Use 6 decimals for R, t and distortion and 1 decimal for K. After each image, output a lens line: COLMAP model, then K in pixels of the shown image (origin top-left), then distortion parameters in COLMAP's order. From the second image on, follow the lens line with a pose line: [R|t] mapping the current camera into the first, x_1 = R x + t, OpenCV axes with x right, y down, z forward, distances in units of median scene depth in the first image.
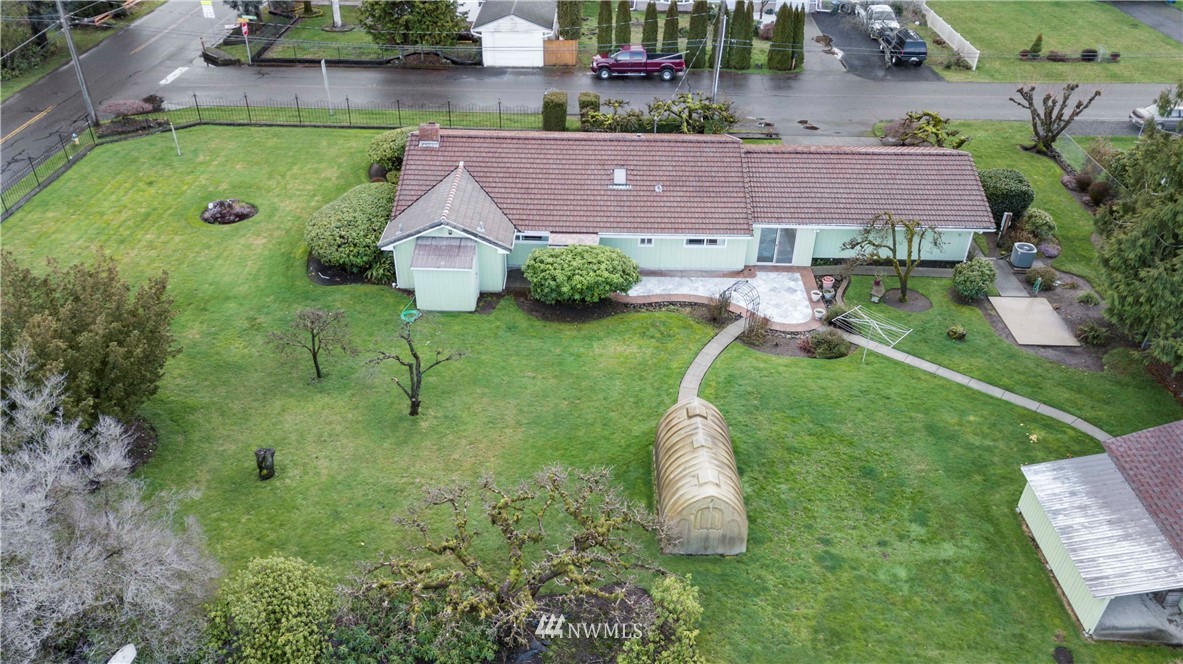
lens RADIAL K [[882.8, 0, 591.5], [0, 882.8, 332.0], [0, 0, 1]] dist [0.013808, 0.004107]
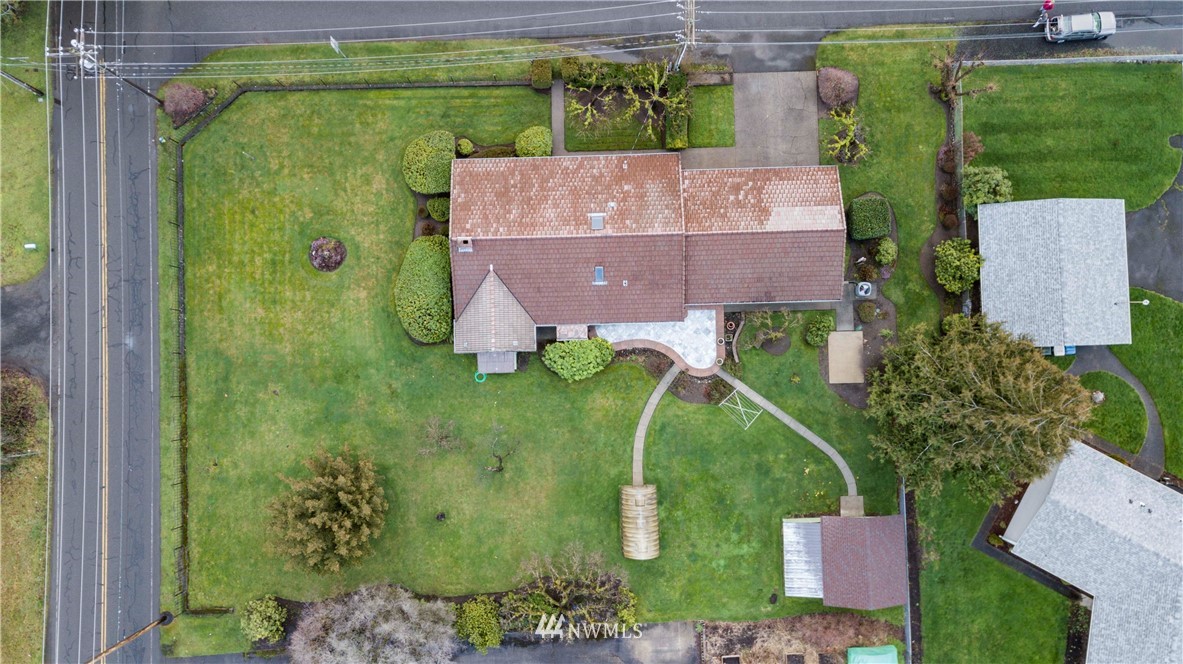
lens RADIAL K [[882.8, 0, 591.5], [0, 882.8, 332.0], [0, 0, 1]] dist [0.013808, 0.004107]
pose [[0.998883, -0.044820, -0.014961, 0.049538], [0.039792, 0.627184, 0.777854, -1.707475], [-0.025480, -0.777581, 0.628267, -0.015643]]
